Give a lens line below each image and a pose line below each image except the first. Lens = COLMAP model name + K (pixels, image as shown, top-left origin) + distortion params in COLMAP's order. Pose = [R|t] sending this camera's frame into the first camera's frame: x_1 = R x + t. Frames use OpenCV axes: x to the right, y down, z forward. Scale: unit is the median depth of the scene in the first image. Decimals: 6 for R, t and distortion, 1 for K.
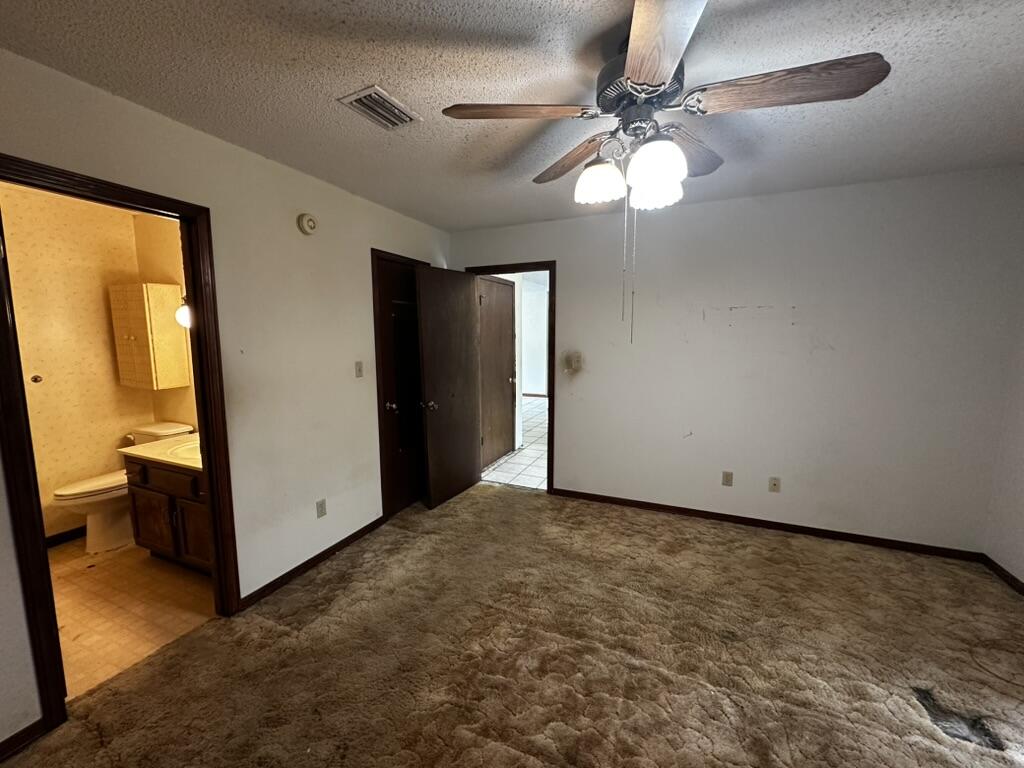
lens RADIAL K [[407.7, 0, 512.0], [0, 407.7, 384.0], [0, 0, 1]] dist [-0.001966, 0.000488]
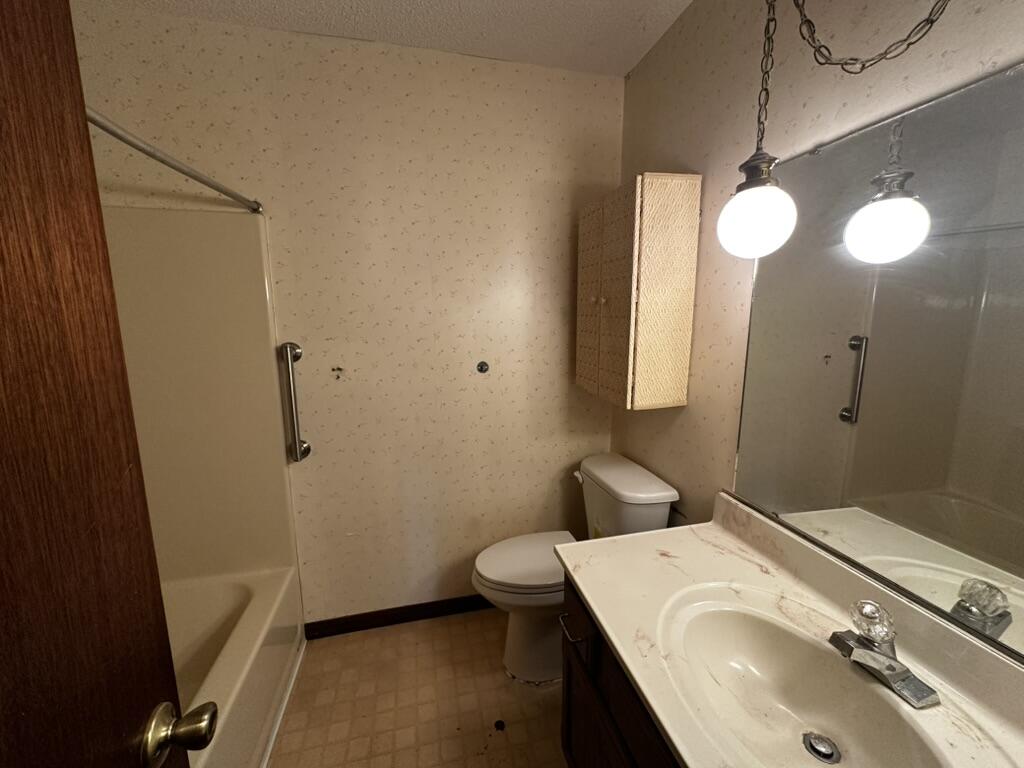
lens RADIAL K [[407.7, 0, 512.0], [0, 407.7, 384.0], [0, 0, 1]] dist [-0.001966, 0.000488]
pose [[0.605208, 0.126393, -0.785969, -0.591302], [-0.094392, 0.991744, 0.086800, -0.044404], [0.790451, 0.021657, 0.612142, 0.605241]]
